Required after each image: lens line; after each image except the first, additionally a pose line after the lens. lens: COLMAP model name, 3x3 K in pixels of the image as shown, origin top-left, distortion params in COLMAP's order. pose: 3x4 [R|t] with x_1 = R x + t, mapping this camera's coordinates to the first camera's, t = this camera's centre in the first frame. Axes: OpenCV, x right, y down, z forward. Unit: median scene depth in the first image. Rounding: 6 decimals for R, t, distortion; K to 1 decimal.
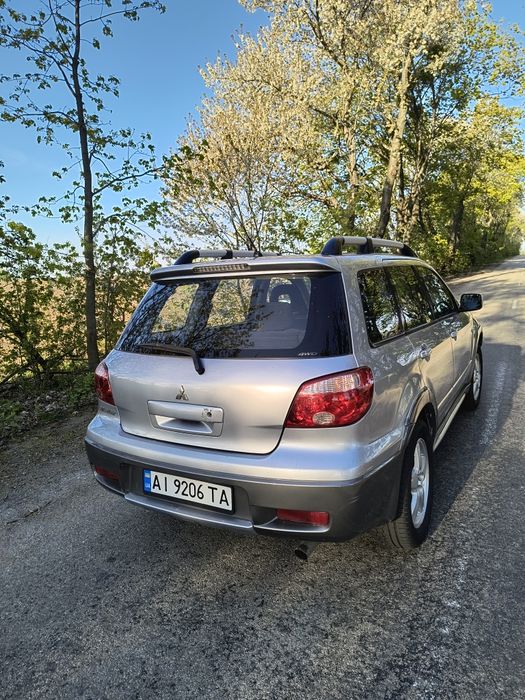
lens RADIAL K [[508.5, 0, 265.5], [0, 508.5, 346.4], [0, 0, 1]] dist [0.007262, -0.003648]
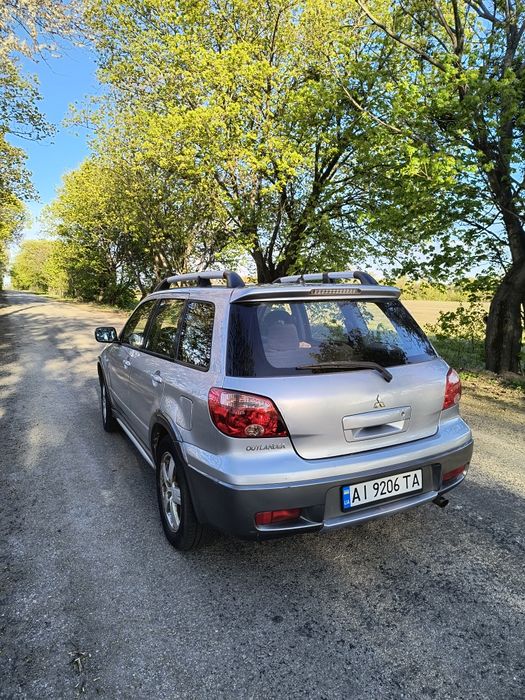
lens RADIAL K [[508.5, 0, 265.5], [0, 508.5, 346.4], [0, 0, 1]] dist [0.007262, -0.003648]
pose [[0.496274, -0.040162, 0.867236, -1.246559], [0.101742, 0.994737, -0.012156, -0.039919], [-0.862183, 0.094267, 0.497748, 0.648112]]
